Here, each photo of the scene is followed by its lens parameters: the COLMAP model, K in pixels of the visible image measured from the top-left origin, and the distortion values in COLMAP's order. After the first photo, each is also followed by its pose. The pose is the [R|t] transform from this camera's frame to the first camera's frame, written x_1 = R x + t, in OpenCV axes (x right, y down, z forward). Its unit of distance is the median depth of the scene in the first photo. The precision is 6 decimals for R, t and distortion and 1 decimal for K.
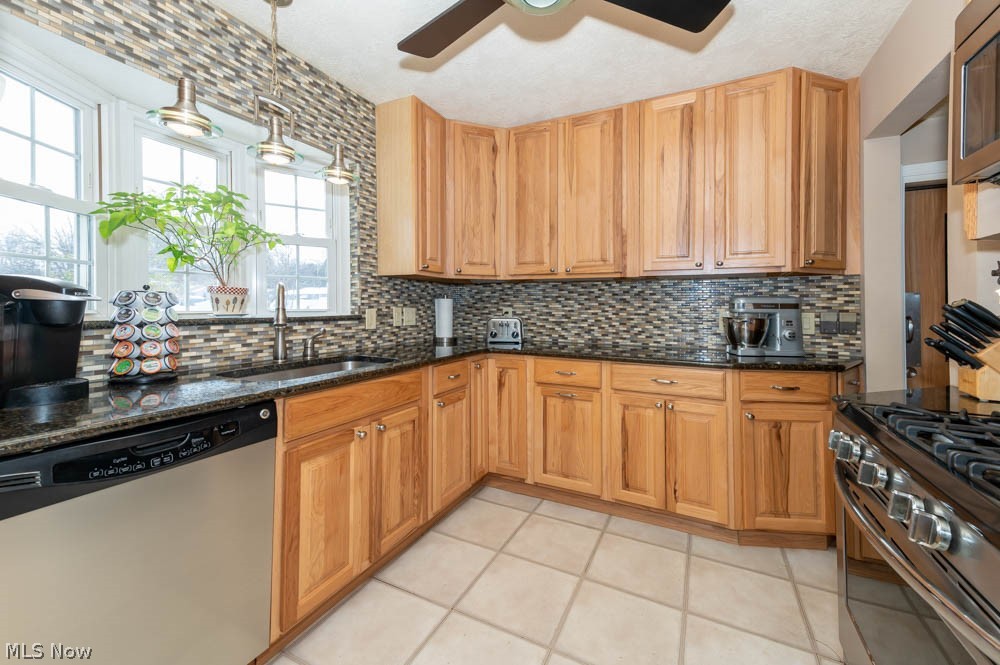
lens RADIAL K [[409.8, 0, 498.3], [0, 409.8, 305.8], [0, 0, 1]] dist [-0.000027, 0.000001]
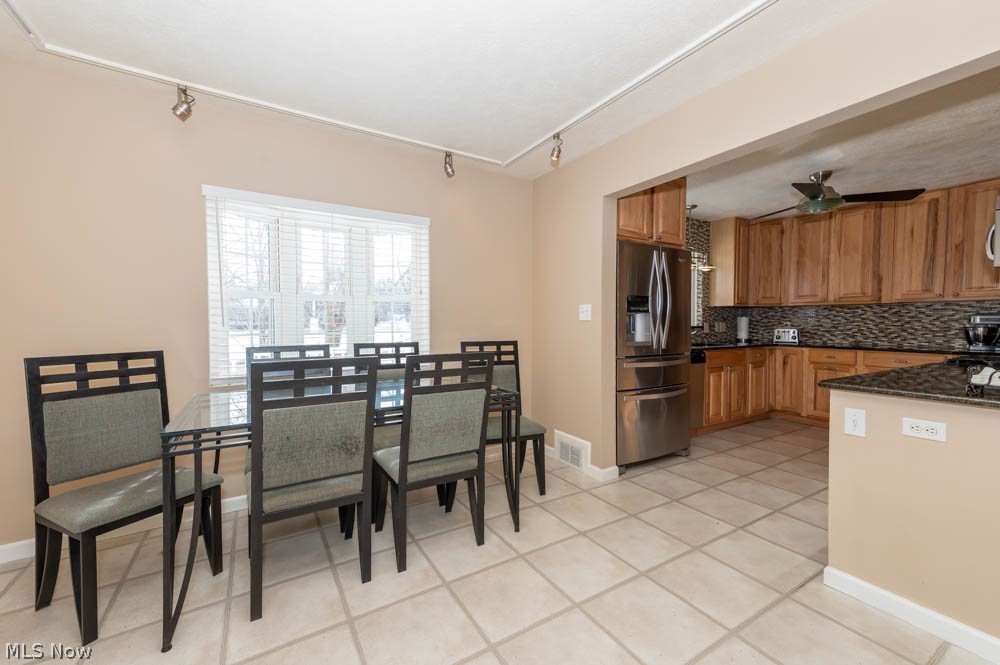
lens RADIAL K [[393.8, 0, 476.2], [0, 393.8, 339.6], [0, 0, 1]] dist [0.001021, -0.000121]
pose [[0.828657, 0.018367, -0.559456, -0.145451], [0.005868, 0.999122, 0.041493, 0.001836], [0.559727, -0.037667, 0.827821, -1.169211]]
